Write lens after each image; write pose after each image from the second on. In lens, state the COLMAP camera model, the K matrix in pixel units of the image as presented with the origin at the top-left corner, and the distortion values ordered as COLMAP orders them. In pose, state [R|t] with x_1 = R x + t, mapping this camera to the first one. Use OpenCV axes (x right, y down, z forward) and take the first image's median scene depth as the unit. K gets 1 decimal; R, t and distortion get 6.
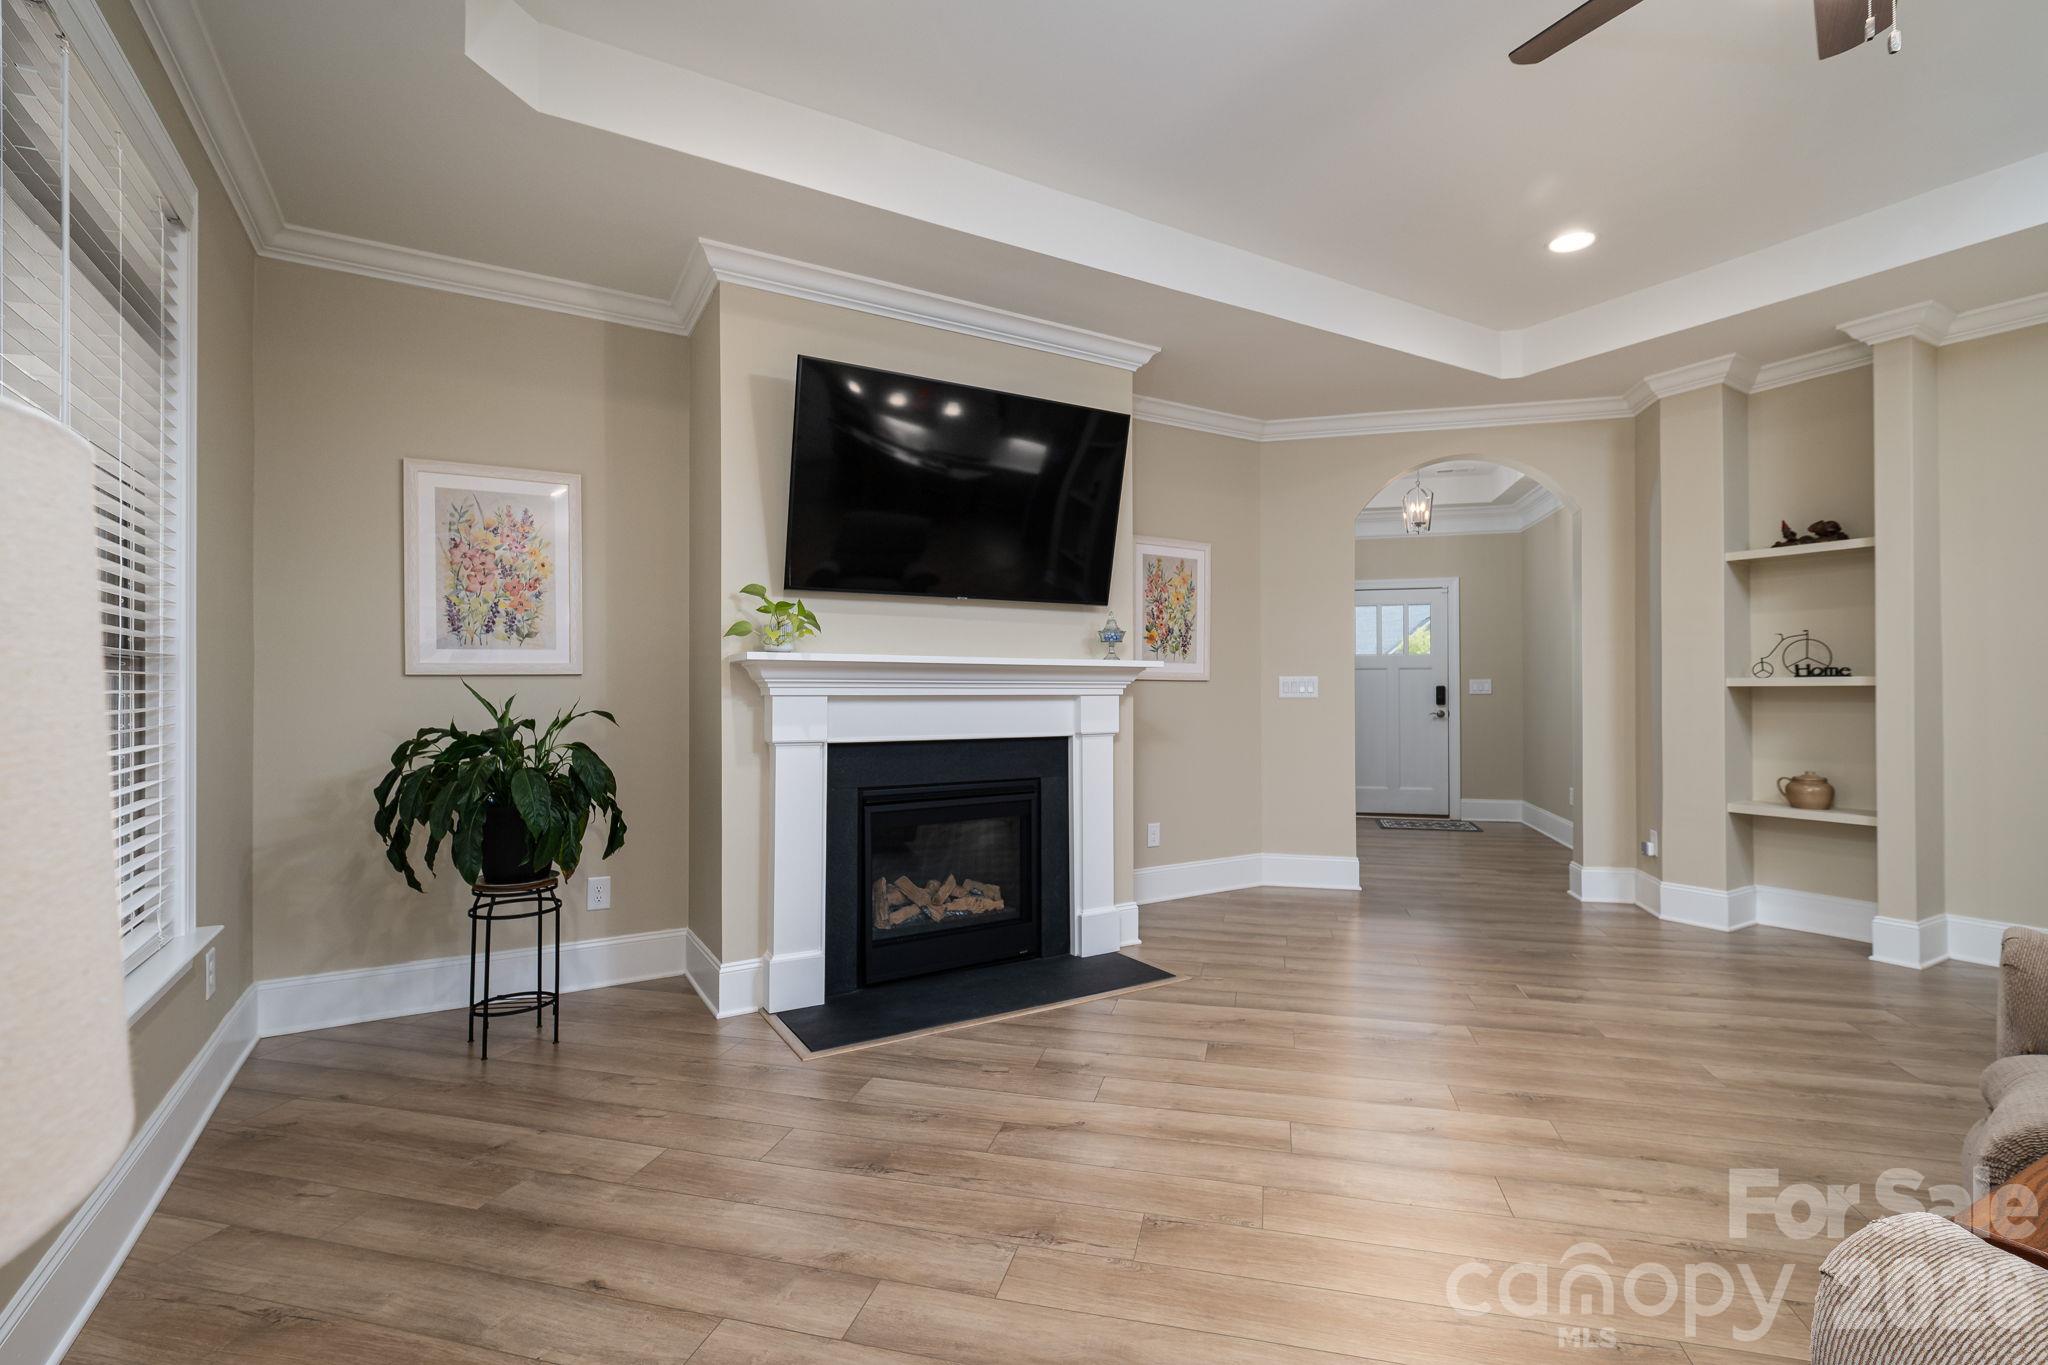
lens RADIAL K [[950.3, 0, 1024.0], [0, 950.3, 682.5], [0, 0, 1]] dist [0.000428, 0.000798]
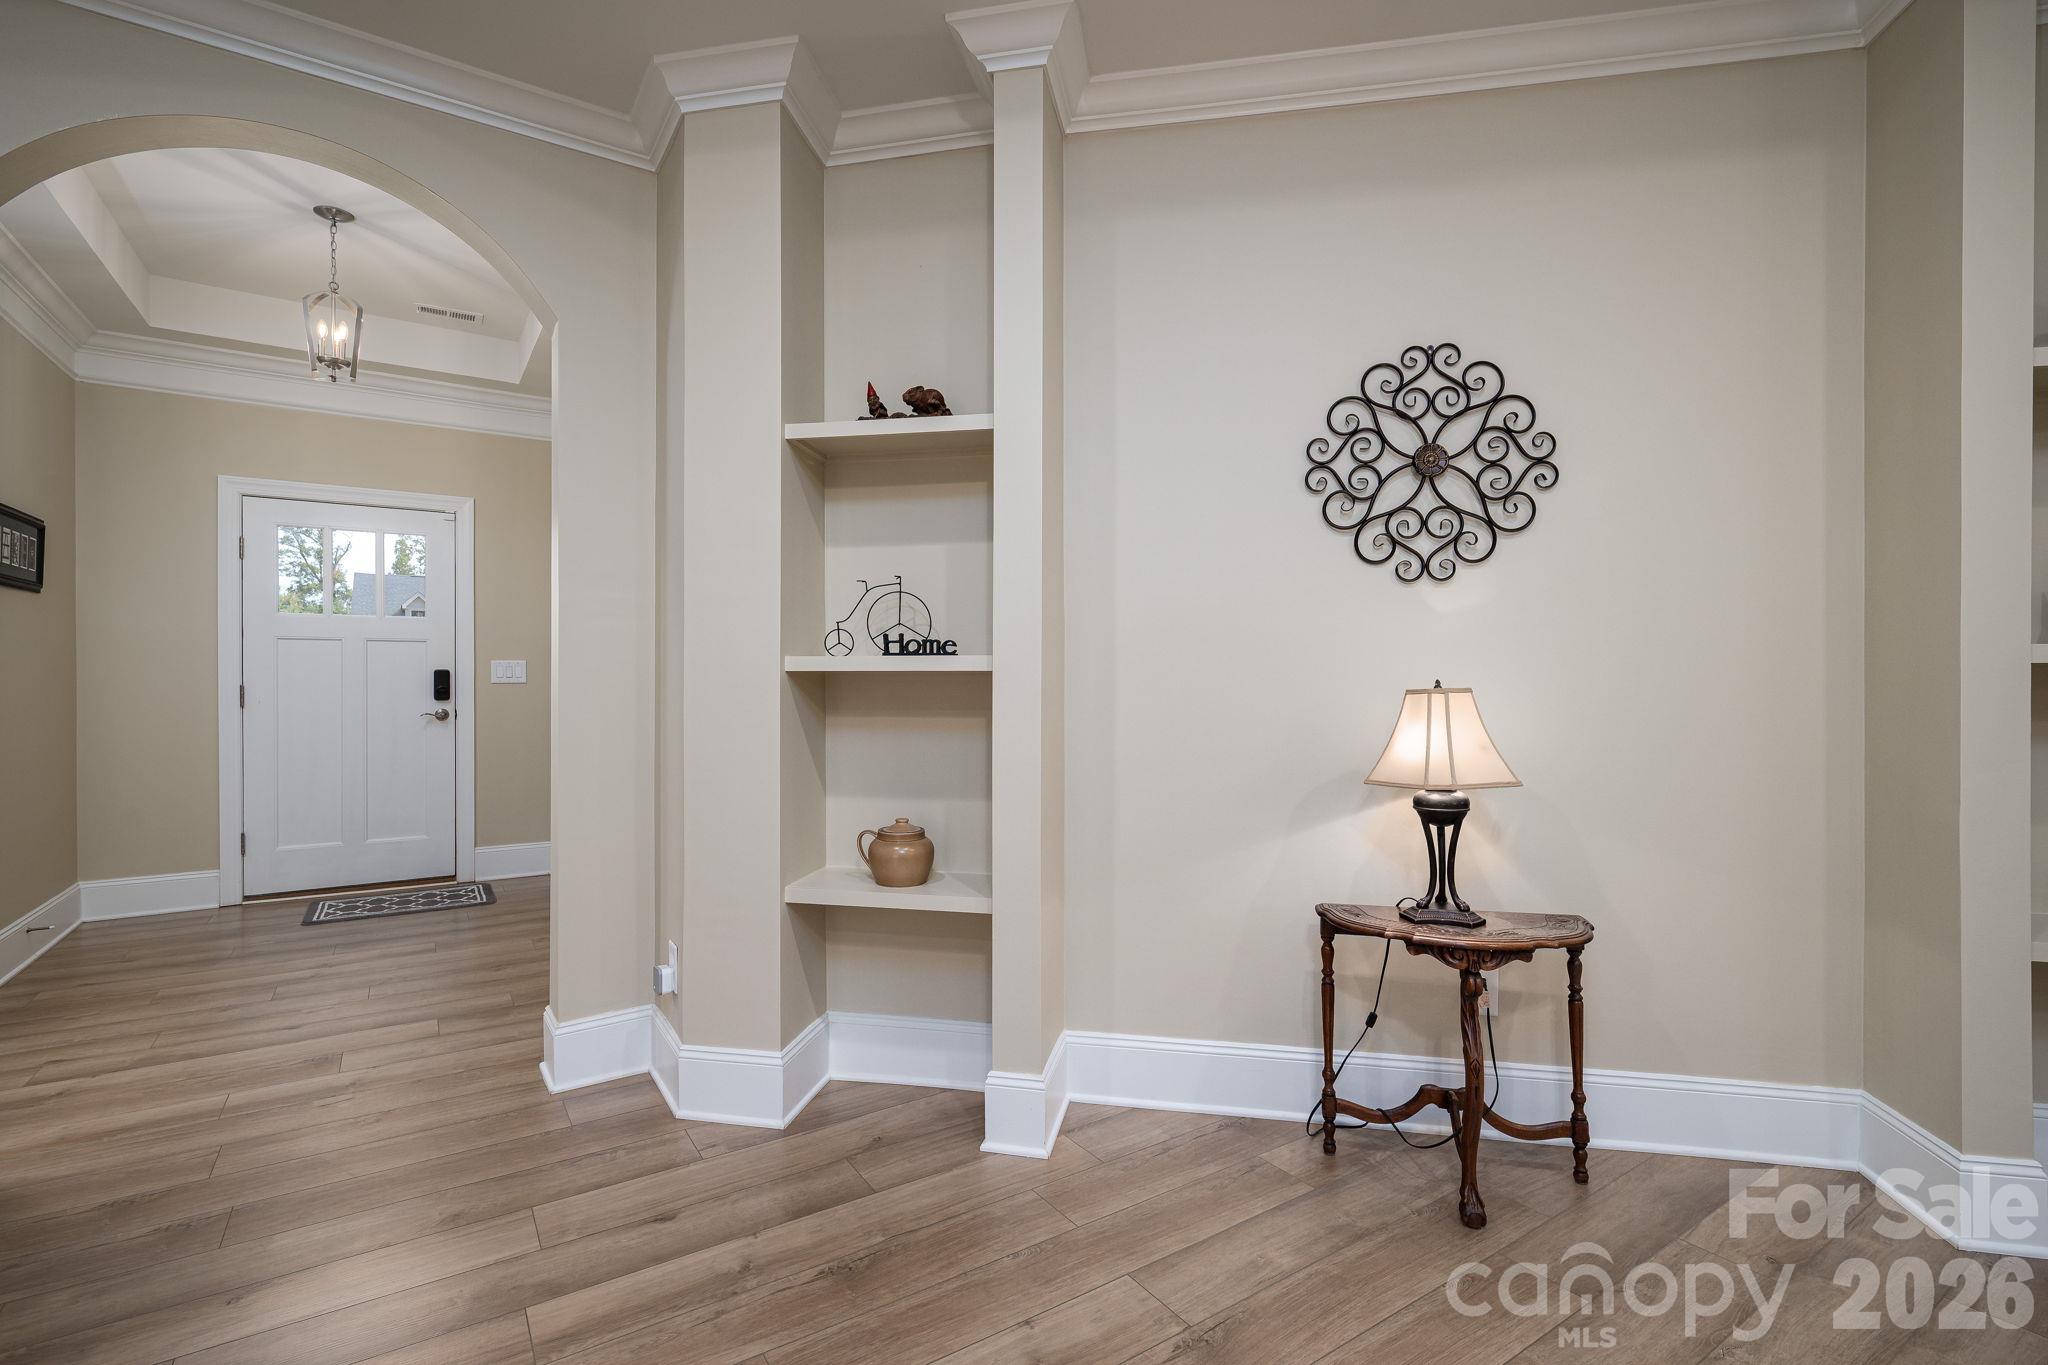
lens RADIAL K [[950.3, 0, 1024.0], [0, 950.3, 682.5], [0, 0, 1]] dist [0.000428, 0.000798]
pose [[0.683452, -0.002235, 0.729992, 0.442129], [-0.008566, 0.999902, 0.011081, 0.003302], [-0.729946, -0.013827, 0.683365, 0.536037]]
